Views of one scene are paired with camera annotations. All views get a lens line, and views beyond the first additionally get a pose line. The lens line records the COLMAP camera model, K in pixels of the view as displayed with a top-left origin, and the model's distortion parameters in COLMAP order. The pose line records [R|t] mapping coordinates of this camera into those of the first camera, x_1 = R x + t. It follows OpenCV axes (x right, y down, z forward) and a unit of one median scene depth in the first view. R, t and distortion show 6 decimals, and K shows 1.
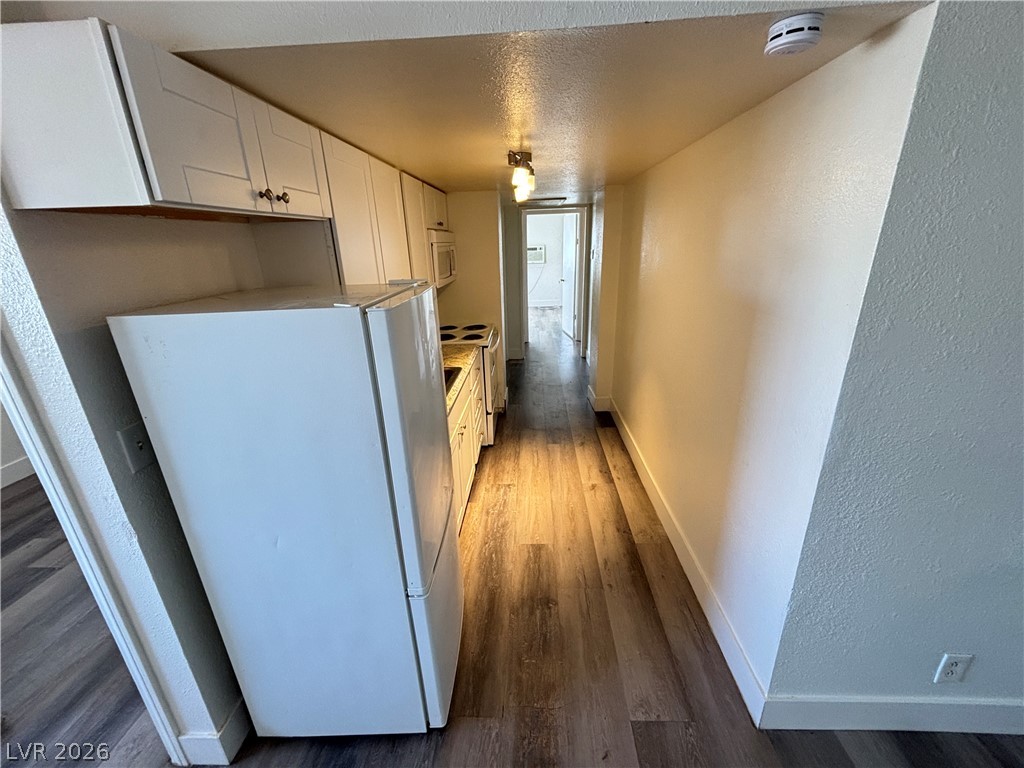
lens RADIAL K [[413.1, 0, 503.3], [0, 413.1, 380.9], [0, 0, 1]] dist [-0.000270, 0.003160]
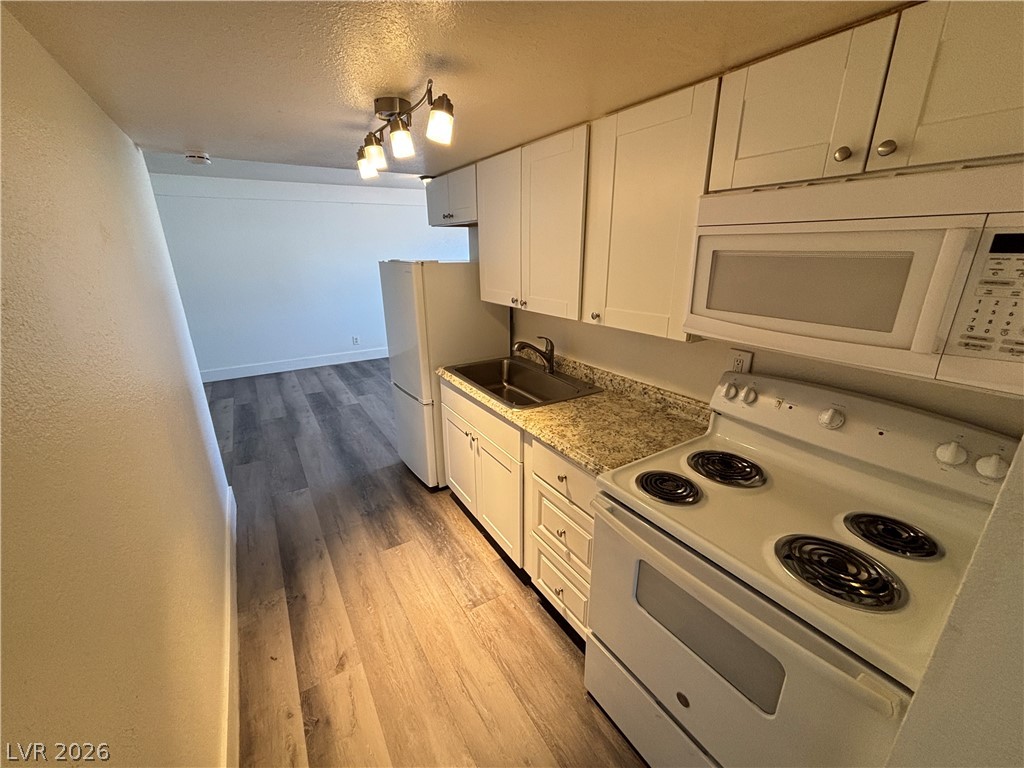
lens RADIAL K [[413.1, 0, 516.4], [0, 413.1, 380.7], [0, 0, 1]] dist [-0.000270, 0.003160]
pose [[-0.800802, 0.223372, -0.555718, 0.262773], [-0.159668, 0.814653, 0.557536, -0.442719], [0.577255, 0.535206, -0.616710, 1.327346]]
